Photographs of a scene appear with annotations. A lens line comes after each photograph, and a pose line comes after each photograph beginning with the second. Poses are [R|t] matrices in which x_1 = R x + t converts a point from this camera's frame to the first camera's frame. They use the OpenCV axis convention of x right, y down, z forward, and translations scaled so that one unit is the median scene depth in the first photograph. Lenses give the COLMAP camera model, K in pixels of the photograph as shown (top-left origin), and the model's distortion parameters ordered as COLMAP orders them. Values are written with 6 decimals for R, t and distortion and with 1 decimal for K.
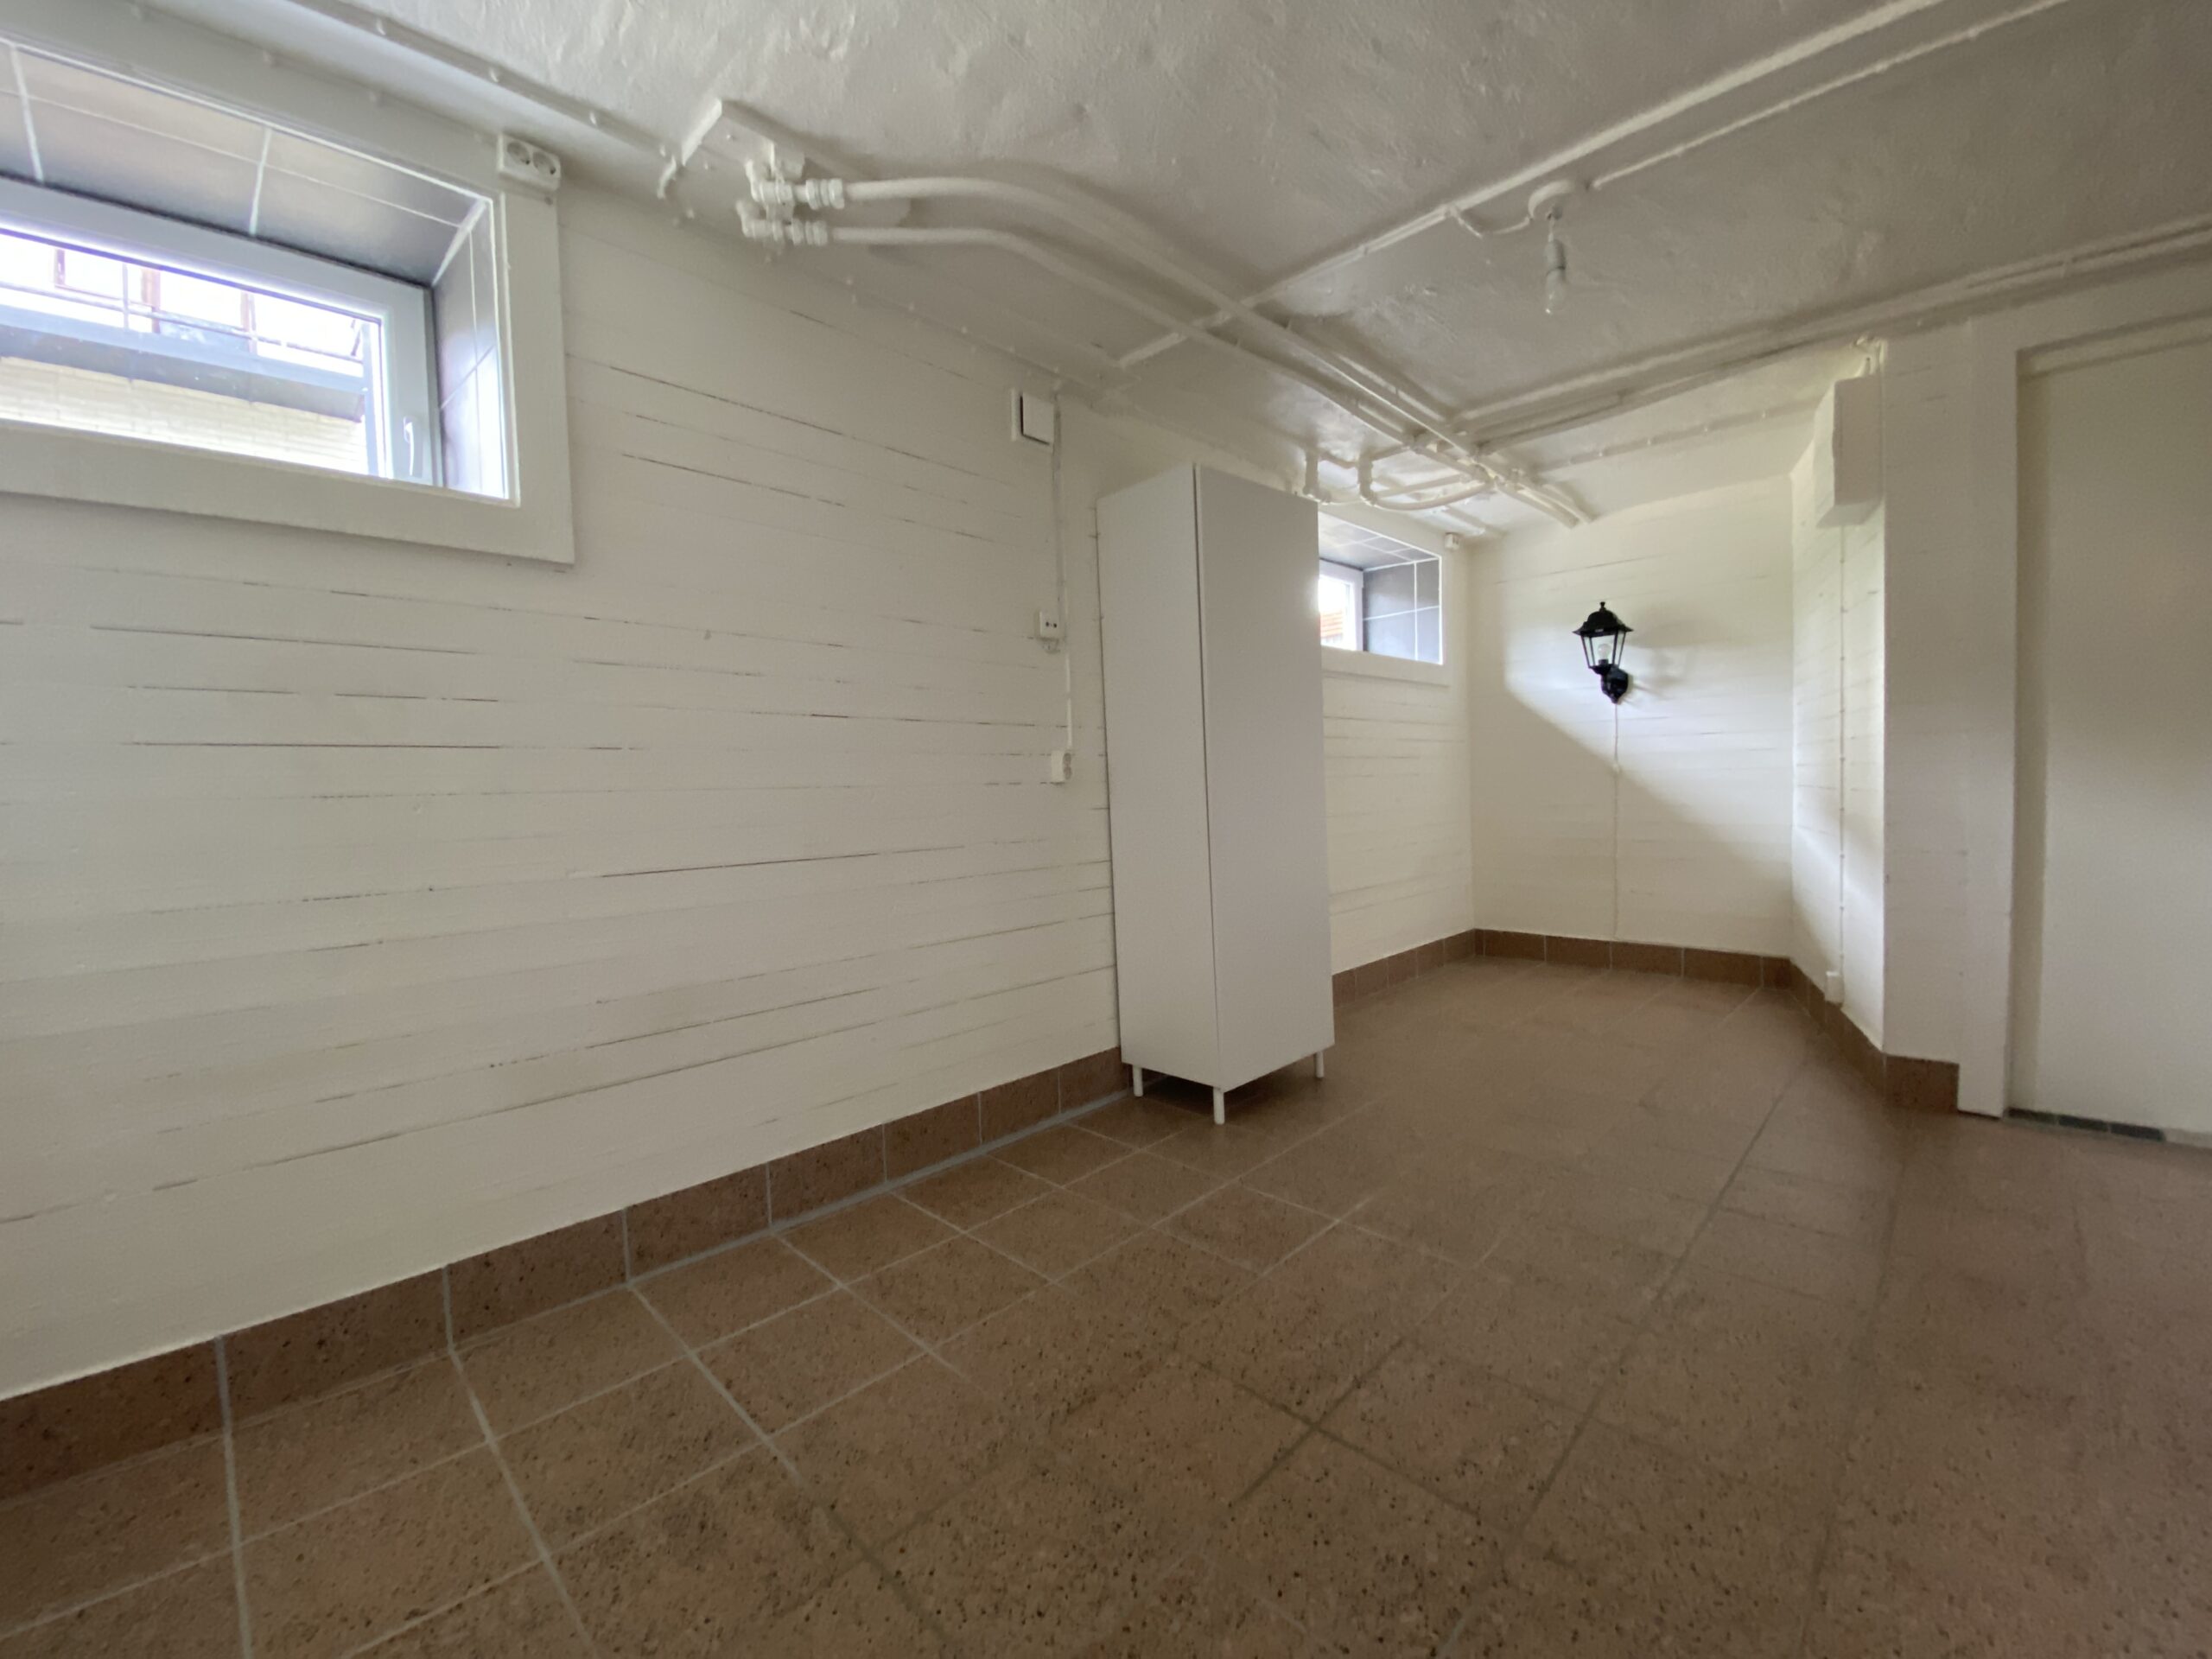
lens RADIAL K [[904.8, 0, 1101.4], [0, 904.8, 816.4], [0, 0, 1]] dist [0.009721, -0.001816]
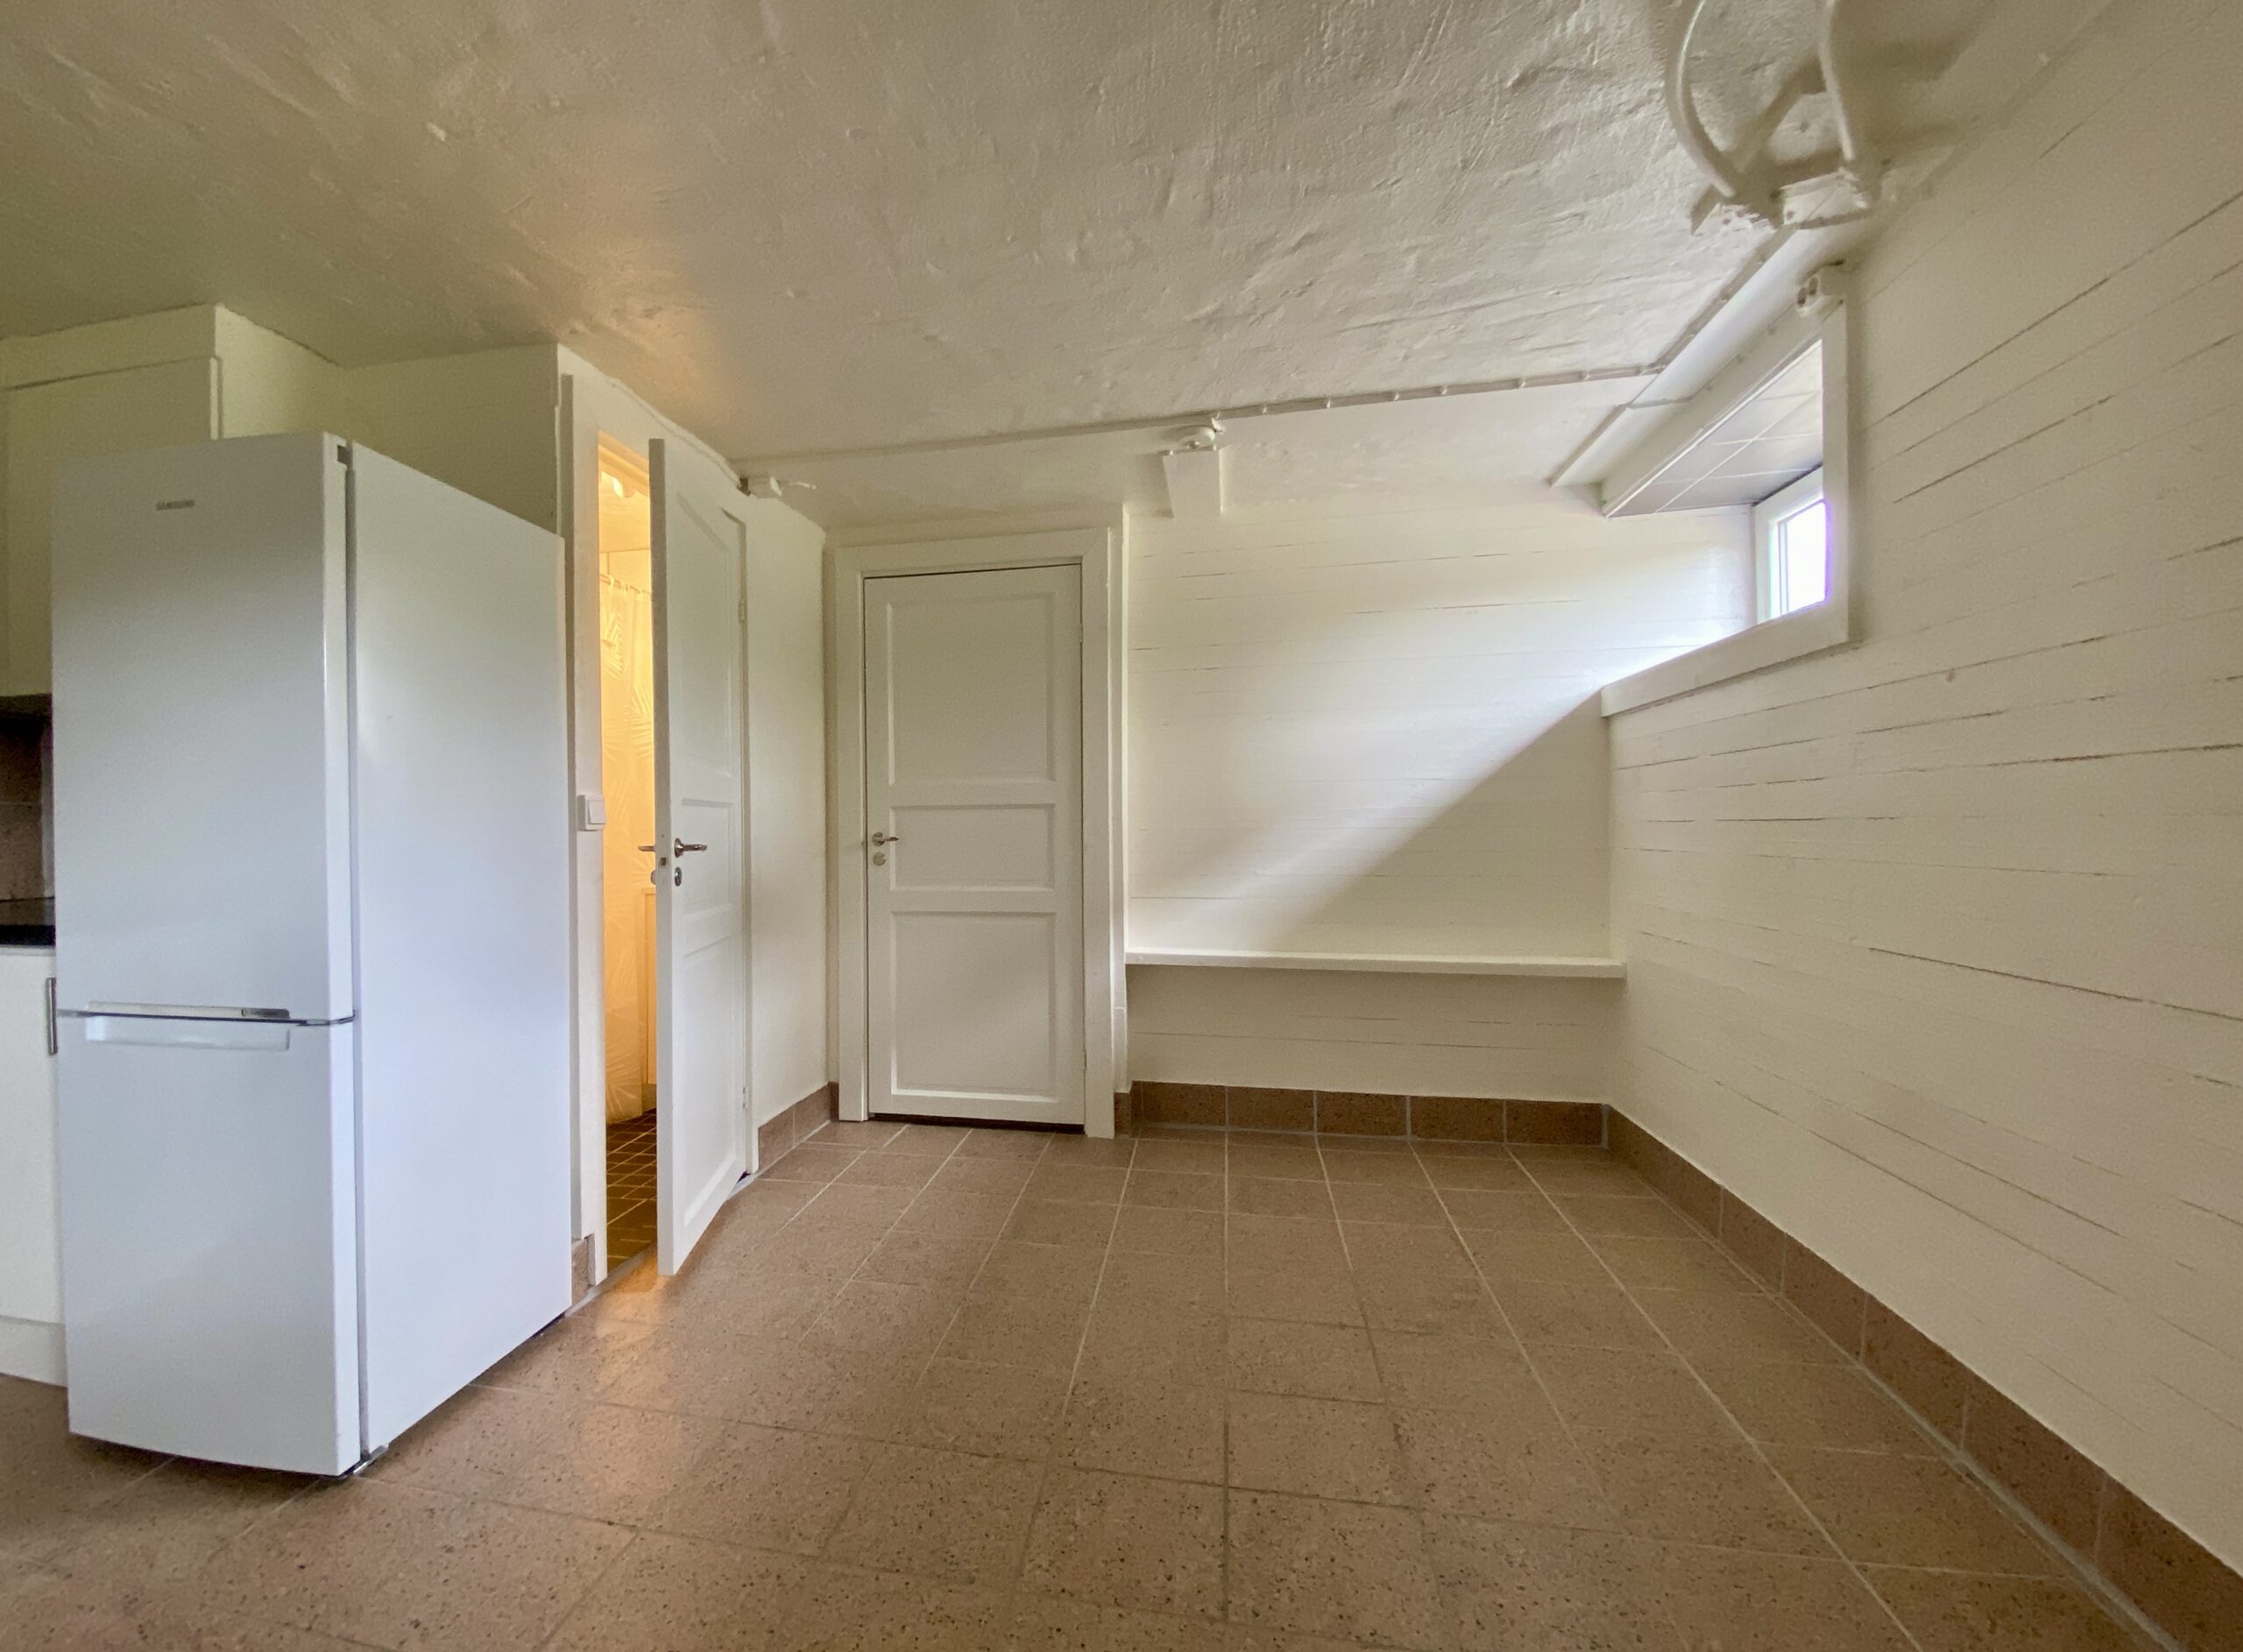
lens RADIAL K [[1087.4, 0, 983.2], [0, 1087.4, 829.6], [0, 0, 1]] dist [0.001687, -0.007253]
pose [[-0.858249, 0.035255, -0.512021, 1.161752], [0.012509, 0.998778, 0.047802, -0.174051], [0.513081, 0.034621, -0.857642, 2.015487]]
